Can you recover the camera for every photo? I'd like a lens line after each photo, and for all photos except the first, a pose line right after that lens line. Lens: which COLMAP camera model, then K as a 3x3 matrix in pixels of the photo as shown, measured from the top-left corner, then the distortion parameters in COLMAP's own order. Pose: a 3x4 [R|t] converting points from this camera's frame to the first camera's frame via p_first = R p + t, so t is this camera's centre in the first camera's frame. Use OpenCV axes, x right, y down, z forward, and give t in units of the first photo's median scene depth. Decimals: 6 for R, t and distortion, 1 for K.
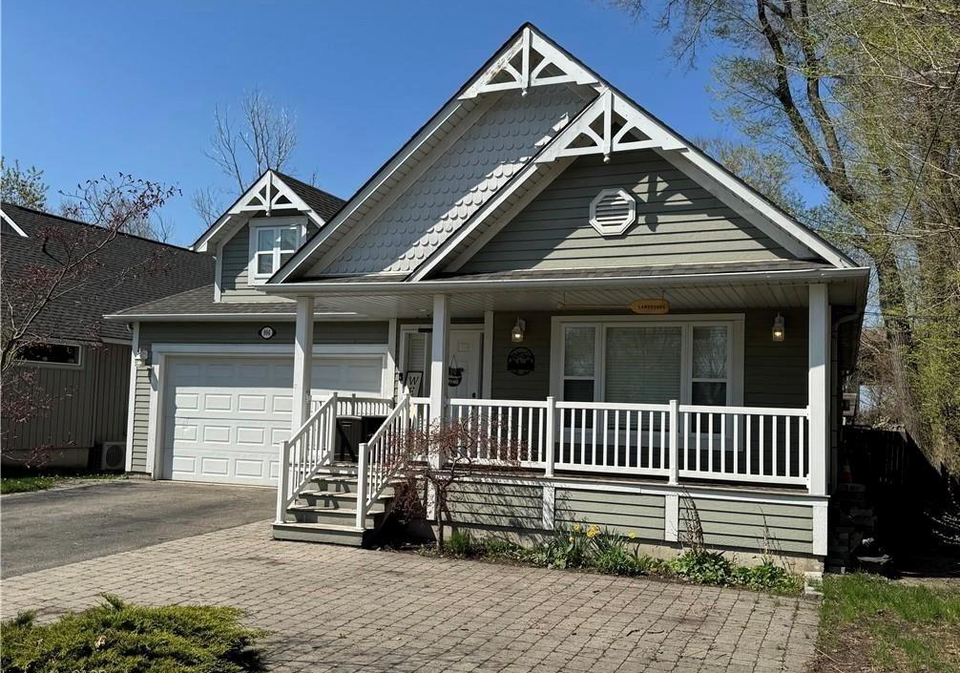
lens RADIAL K [[847.2, 0, 495.4], [0, 847.2, 359.5], [0, 0, 1]] dist [0.148332, -0.231730]
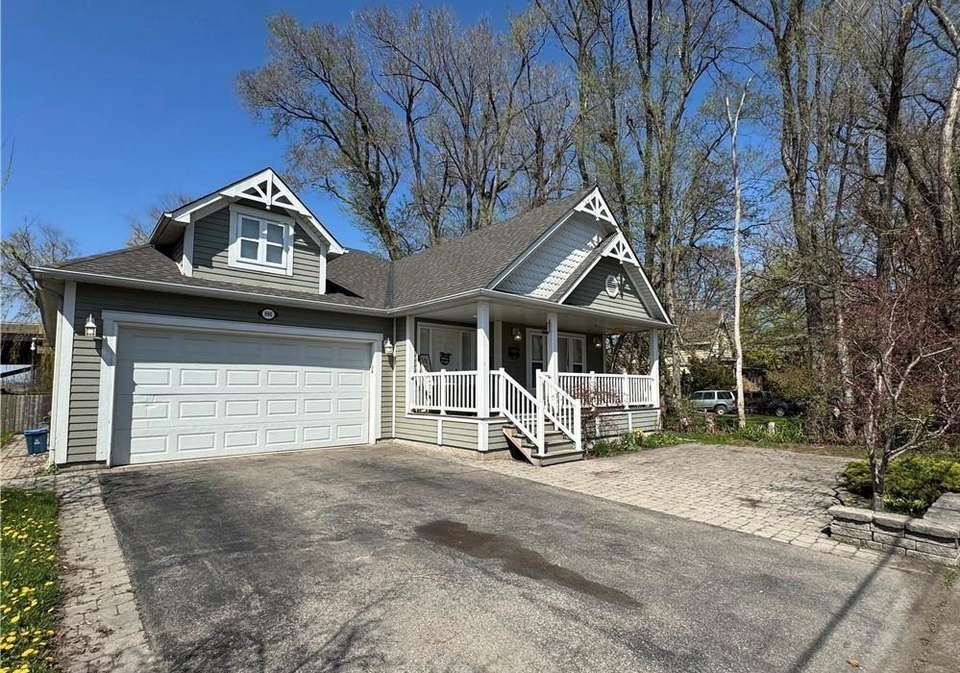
lens RADIAL K [[470.3, 0, 482.2], [0, 470.3, 354.3], [0, 0, 1]] dist [0.000545, 0.000287]
pose [[0.452122, 0.030872, 0.891422, -1.040996], [-0.036939, 0.999192, -0.015869, 0.030499], [-0.891191, -0.025753, 0.452896, 0.724964]]
